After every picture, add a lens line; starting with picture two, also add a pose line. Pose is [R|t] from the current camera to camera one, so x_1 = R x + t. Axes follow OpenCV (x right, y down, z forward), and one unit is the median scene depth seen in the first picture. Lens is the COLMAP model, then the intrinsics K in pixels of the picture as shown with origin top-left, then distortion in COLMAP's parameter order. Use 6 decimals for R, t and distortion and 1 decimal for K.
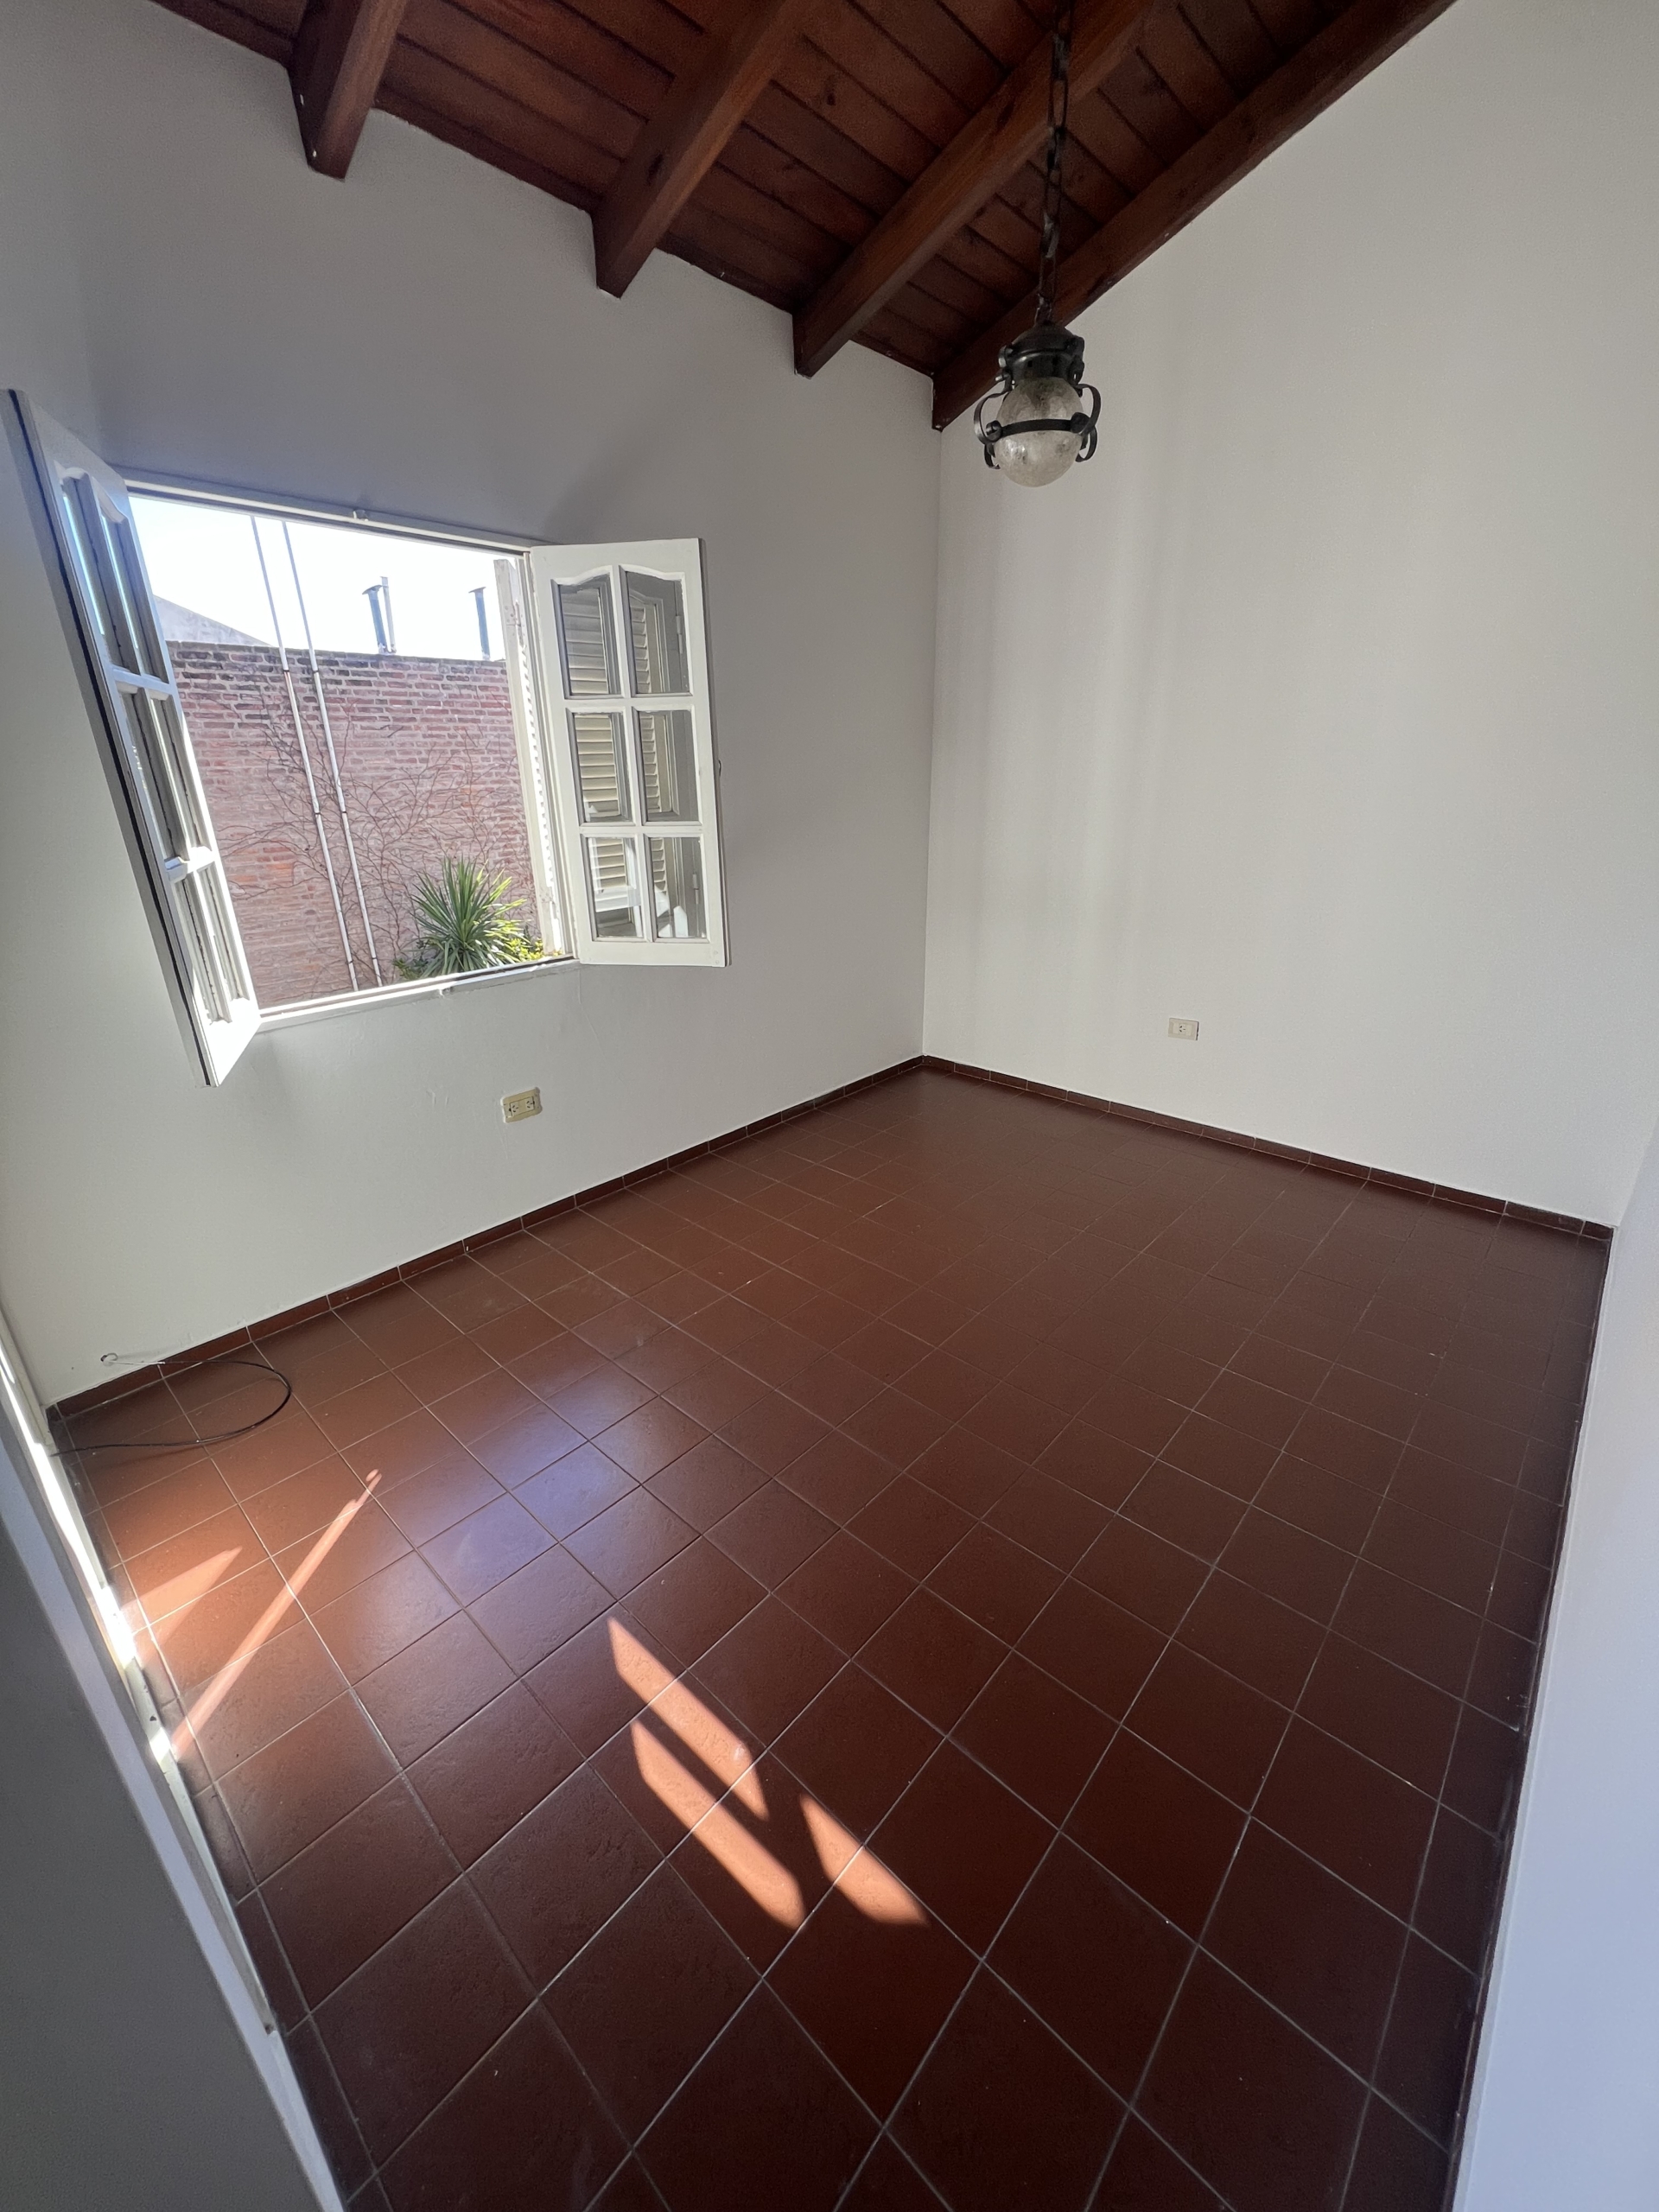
lens RADIAL K [[885.9, 0, 837.1], [0, 885.9, 1107.6], [0, 0, 1]] dist [-0.000409, -0.000824]
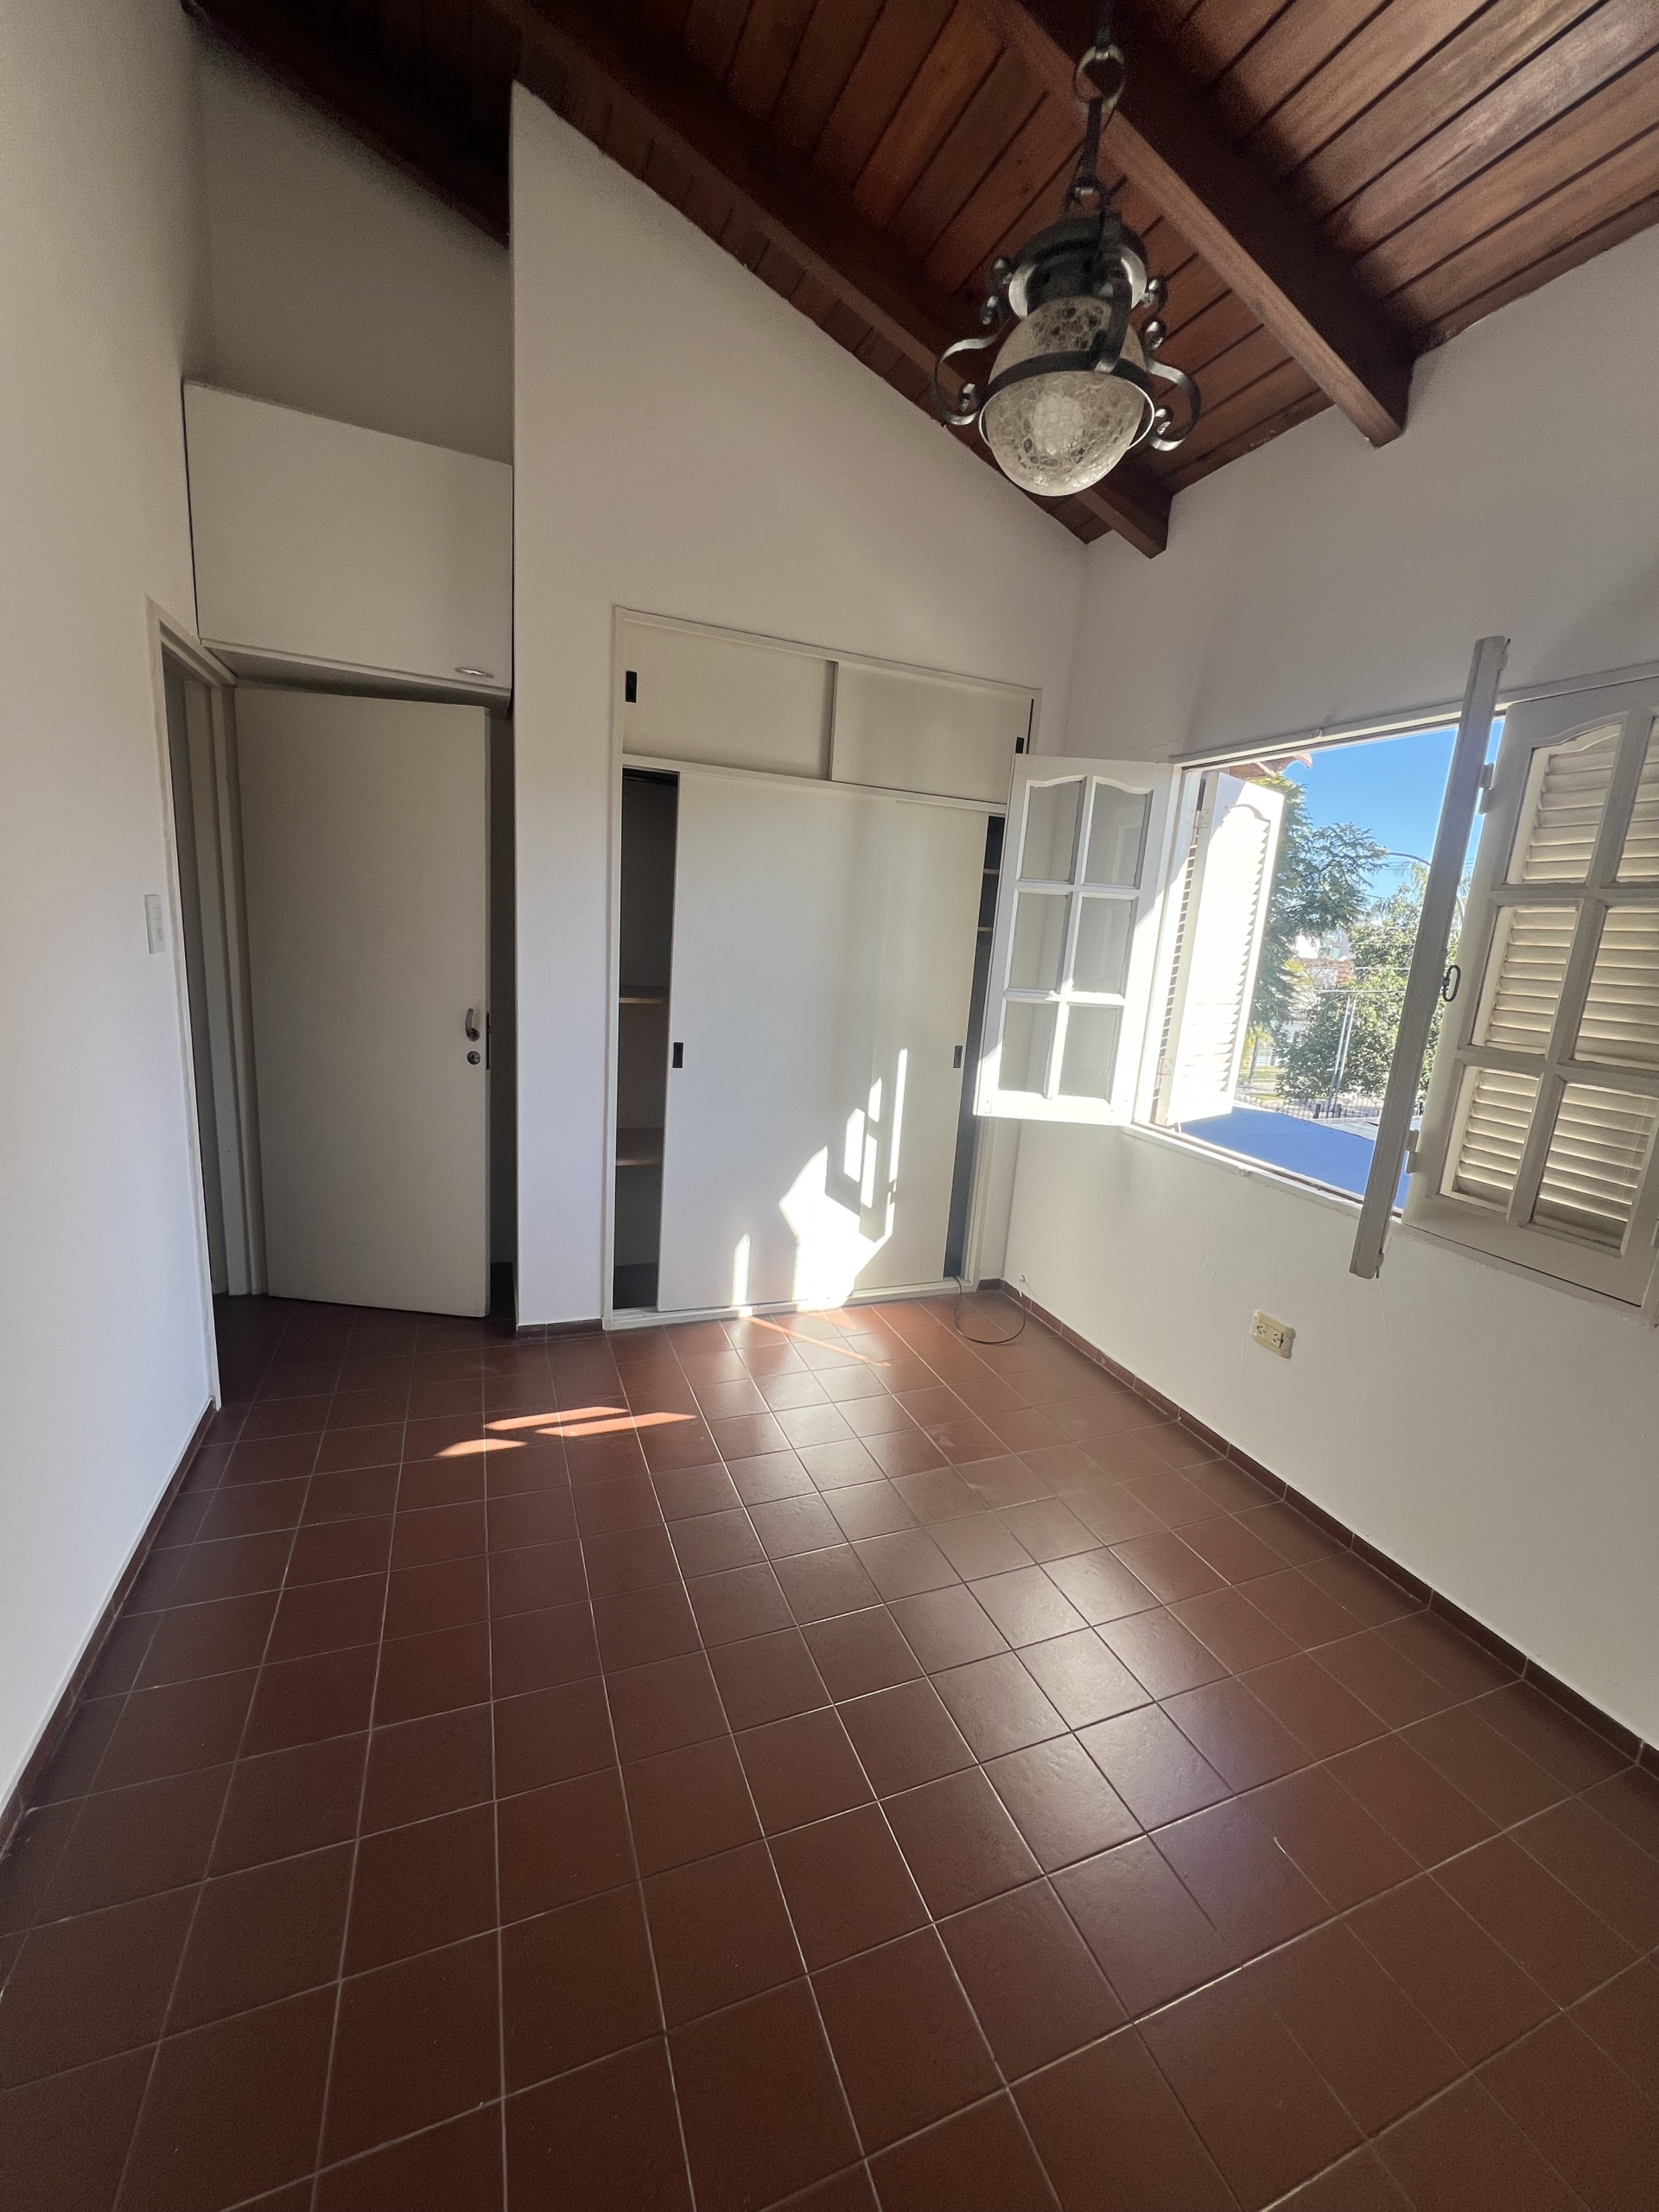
lens RADIAL K [[885.9, 0, 833.5], [0, 885.9, 1106.6], [0, 0, 1]] dist [-0.000409, -0.000824]
pose [[-0.440239, 0.168135, -0.881998, 0.723807], [-0.390399, 0.848753, 0.356660, -0.433217], [0.808566, 0.501347, -0.308014, 1.064527]]
